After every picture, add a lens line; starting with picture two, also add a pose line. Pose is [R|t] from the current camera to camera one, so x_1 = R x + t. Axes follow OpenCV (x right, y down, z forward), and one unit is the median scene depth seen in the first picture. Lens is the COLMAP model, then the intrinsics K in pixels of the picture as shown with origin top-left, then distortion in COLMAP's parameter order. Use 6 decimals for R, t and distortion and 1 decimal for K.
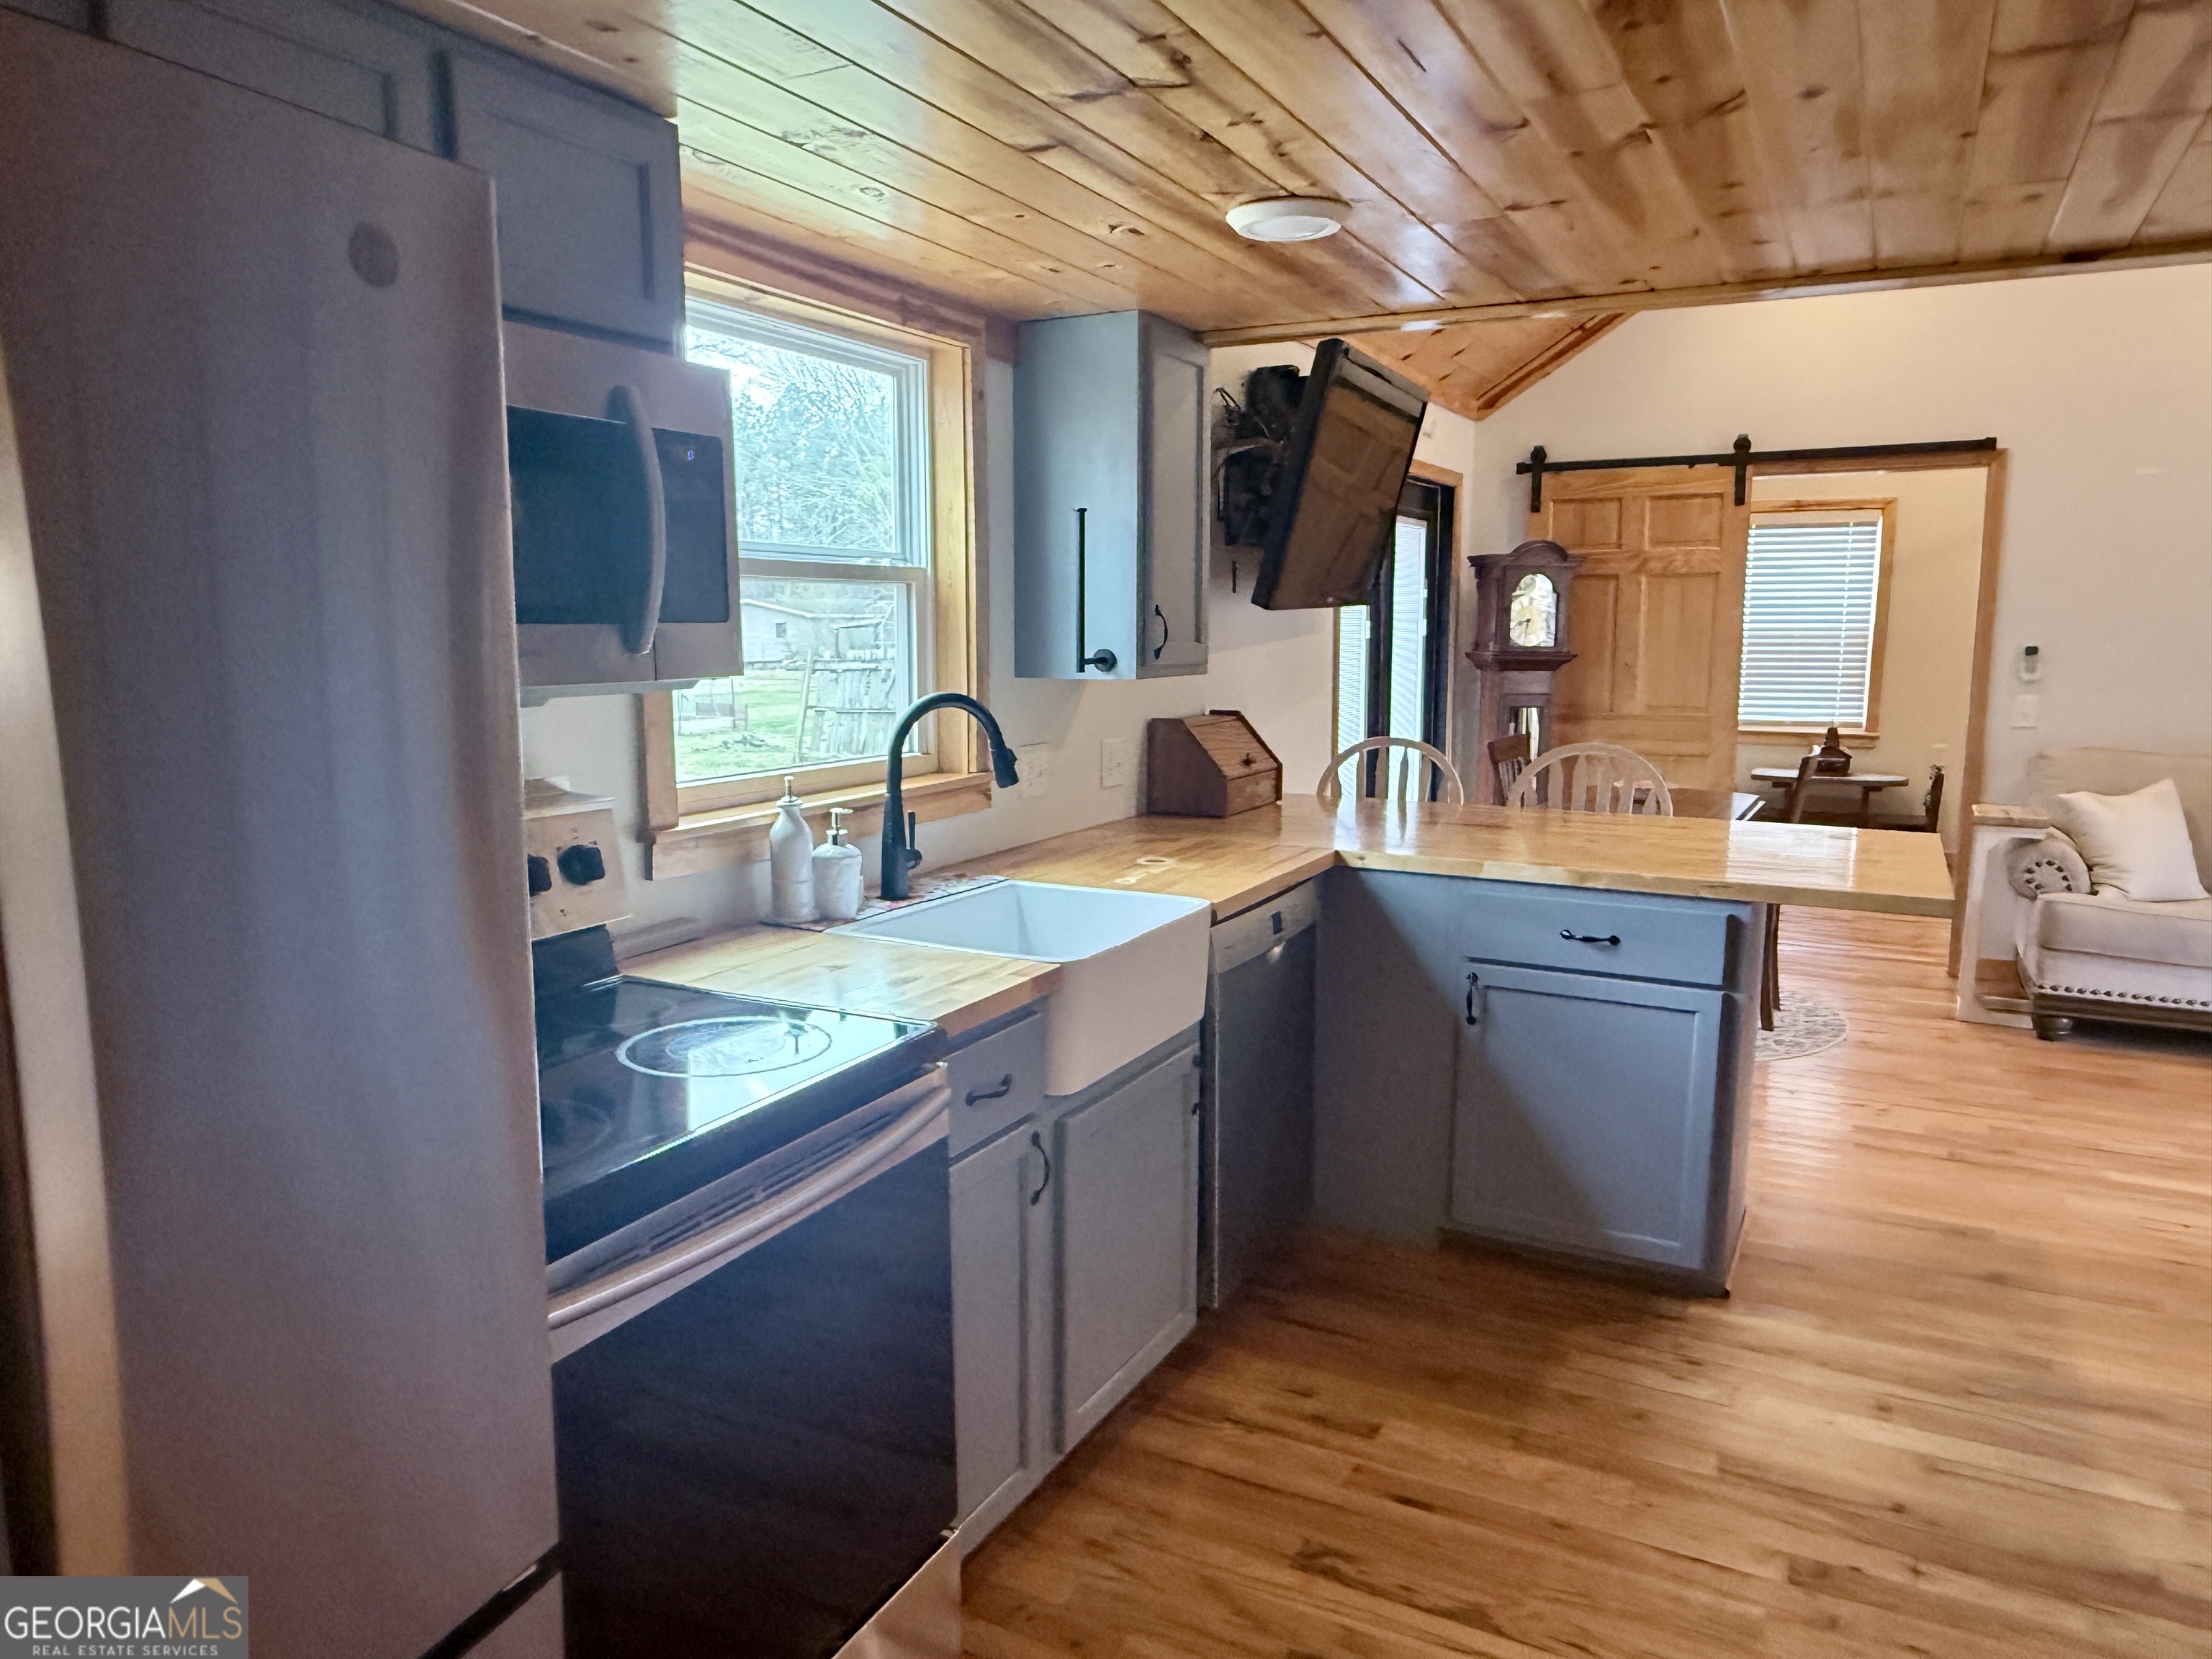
lens RADIAL K [[1480.3, 0, 1080.5], [0, 1480.3, 836.5], [0, 0, 1]] dist [-0.000461, -0.002554]
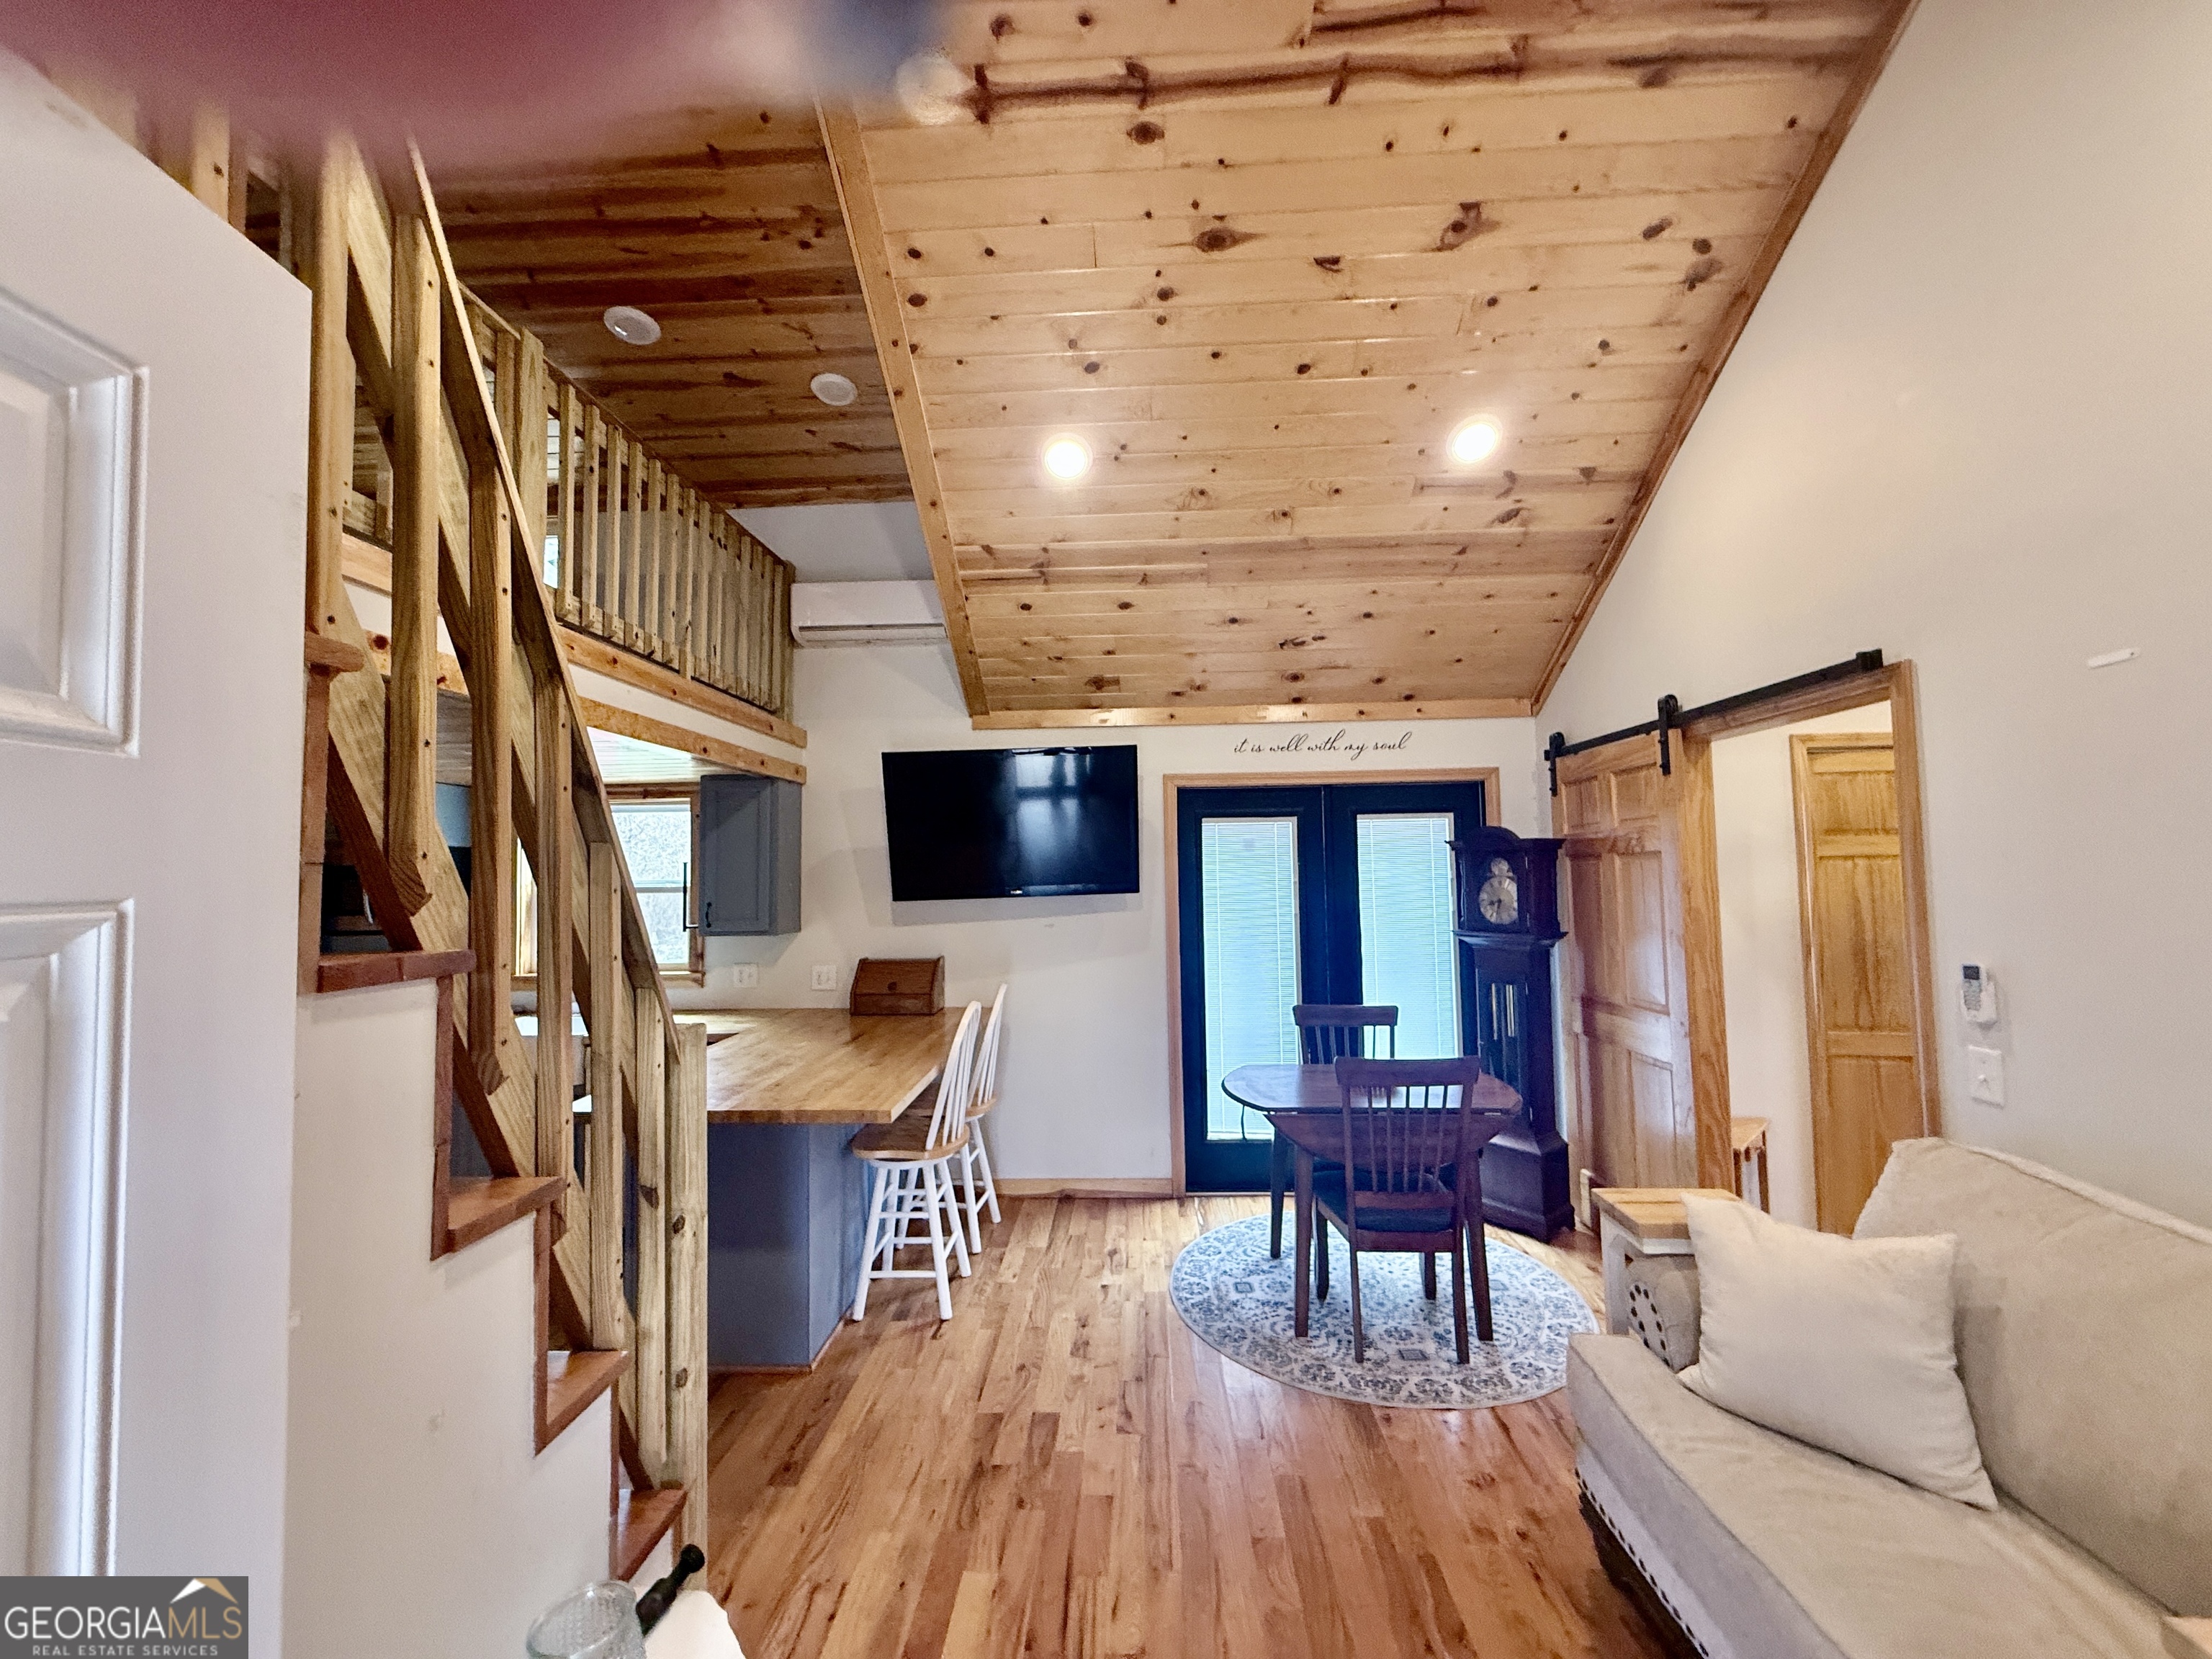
lens RADIAL K [[878.3, 0, 1097.8], [0, 878.3, 827.9], [0, 0, 1]] dist [0.000420, -0.000599]
pose [[0.437242, -0.052792, -0.897793, 1.151964], [-0.116365, 0.986563, -0.114684, -0.143804], [0.891784, 0.154616, 0.425224, 0.737999]]
